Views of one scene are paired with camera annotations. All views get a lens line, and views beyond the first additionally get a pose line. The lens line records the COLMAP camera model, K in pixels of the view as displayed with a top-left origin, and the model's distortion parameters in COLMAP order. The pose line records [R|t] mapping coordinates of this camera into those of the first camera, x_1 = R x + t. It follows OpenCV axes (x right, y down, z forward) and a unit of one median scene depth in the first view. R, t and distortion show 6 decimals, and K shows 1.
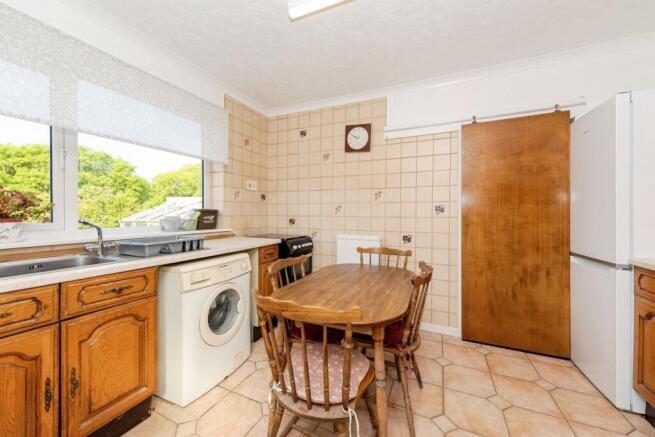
lens RADIAL K [[254.1, 0, 325.8], [0, 254.1, 215.7], [0, 0, 1]] dist [0.001621, 0.000229]
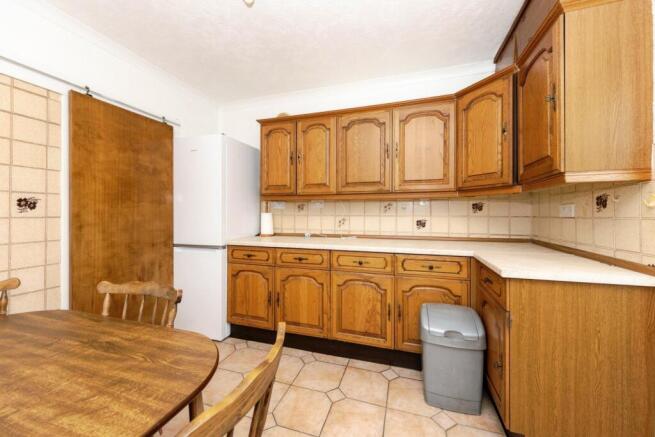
lens RADIAL K [[254.1, 0, 326.8], [0, 254.1, 214.3], [0, 0, 1]] dist [0.001621, 0.000229]
pose [[-0.127368, -0.004545, 0.991845, -0.311575], [0.002910, 0.999983, 0.004956, -0.002614], [-0.991851, 0.003517, -0.127353, 0.408969]]
